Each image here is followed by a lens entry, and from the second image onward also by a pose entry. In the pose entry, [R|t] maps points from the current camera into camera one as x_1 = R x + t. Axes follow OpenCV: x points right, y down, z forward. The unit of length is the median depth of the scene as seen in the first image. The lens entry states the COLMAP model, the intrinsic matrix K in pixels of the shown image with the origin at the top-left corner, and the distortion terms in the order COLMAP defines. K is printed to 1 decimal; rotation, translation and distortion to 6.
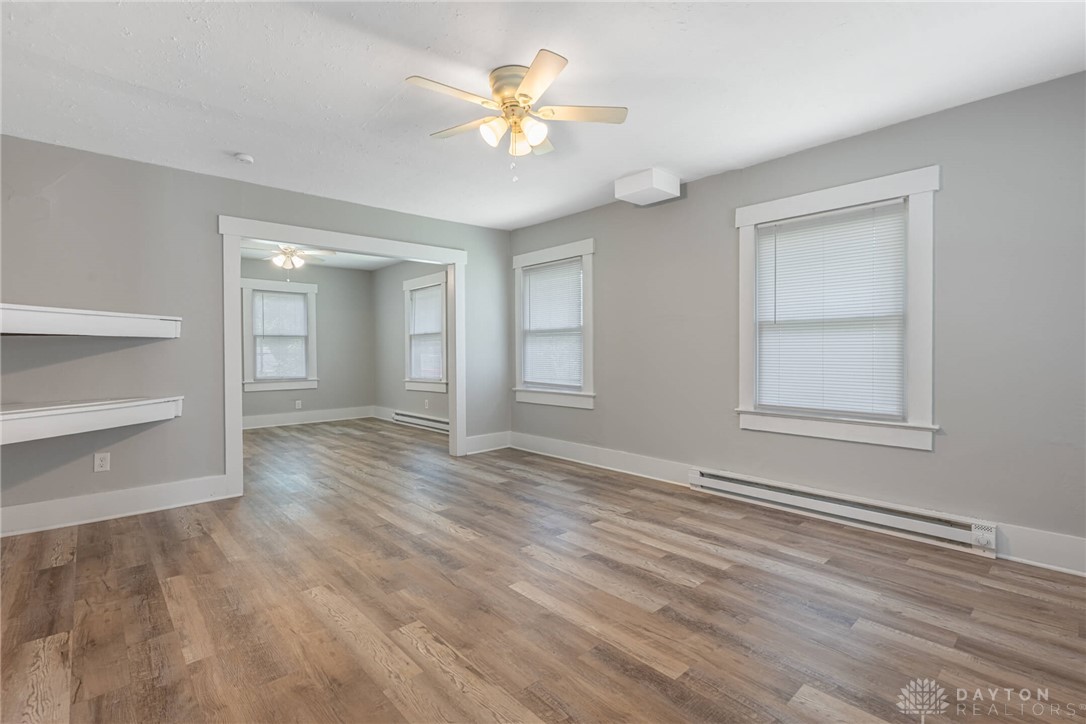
lens RADIAL K [[502.8, 0, 543.0], [0, 502.8, 362.0], [0, 0, 1]] dist [-0.000022, 0.000162]
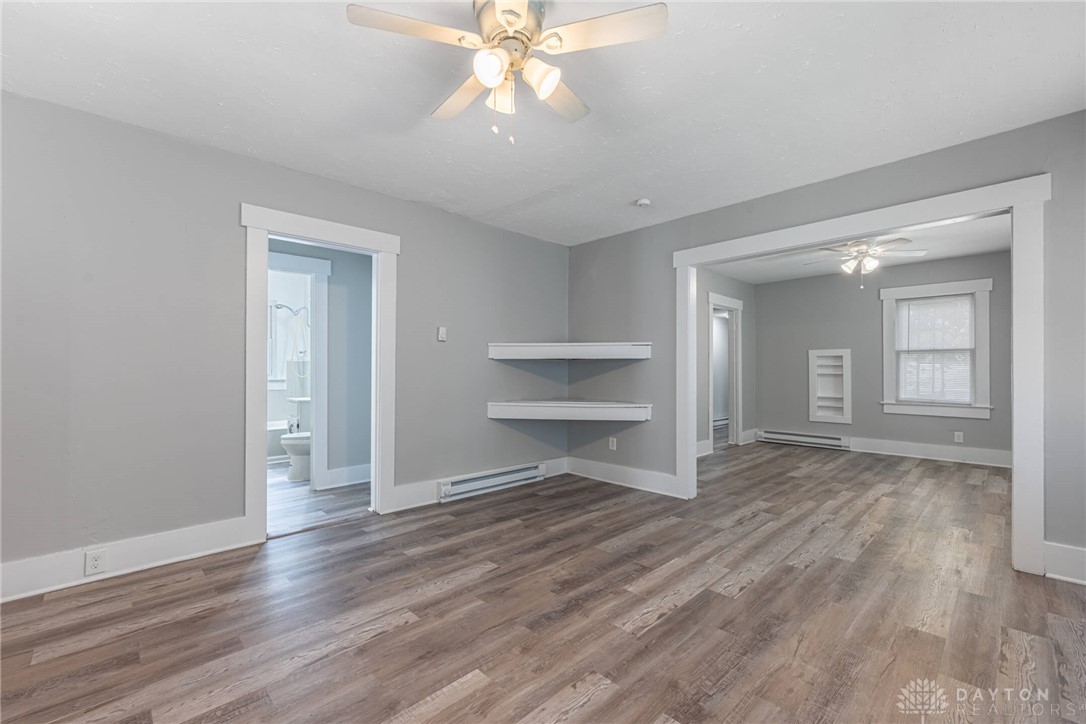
lens RADIAL K [[455.1, 0, 543.0], [0, 455.1, 362.0], [0, 0, 1]] dist [0.000442, 0.000022]
pose [[0.030037, -0.009853, -0.999500, 0.384839], [-0.022316, 0.999696, -0.010525, -0.018825], [0.999300, 0.022621, 0.029808, 0.628779]]
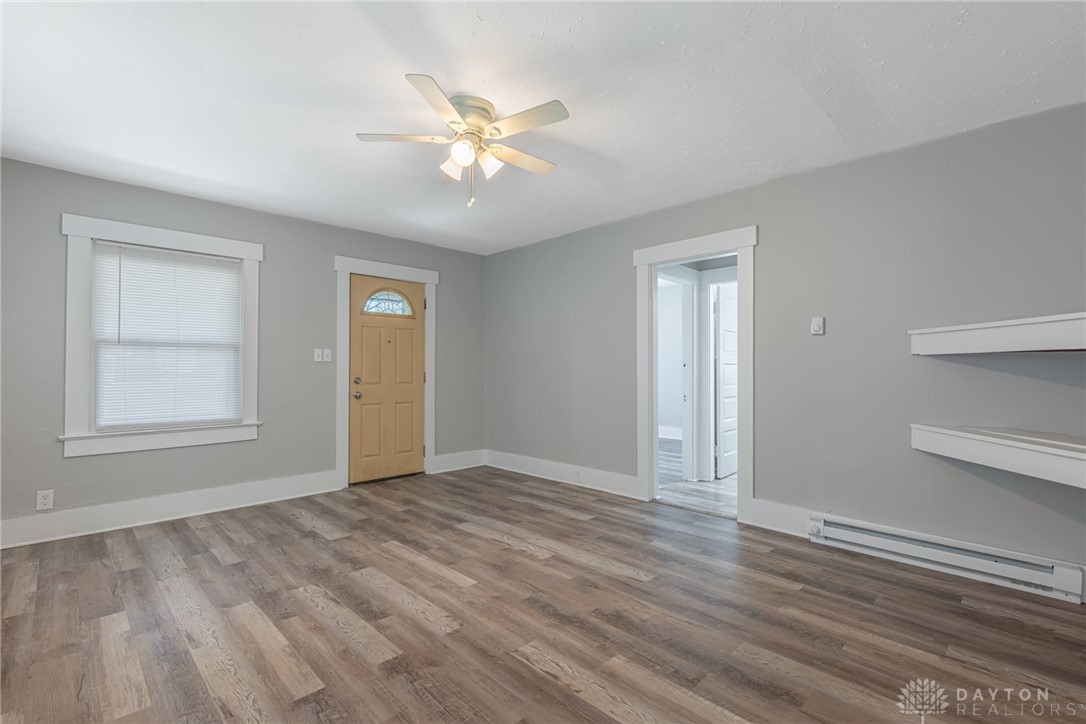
lens RADIAL K [[488.6, 0, 543.0], [0, 488.6, 362.0], [0, 0, 1]] dist [-0.001531, -0.000119]
pose [[-0.999116, 0.003033, -0.041920, -0.099430], [0.002631, 0.999950, 0.009645, -0.032344], [0.041947, 0.009526, -0.999074, 1.226173]]
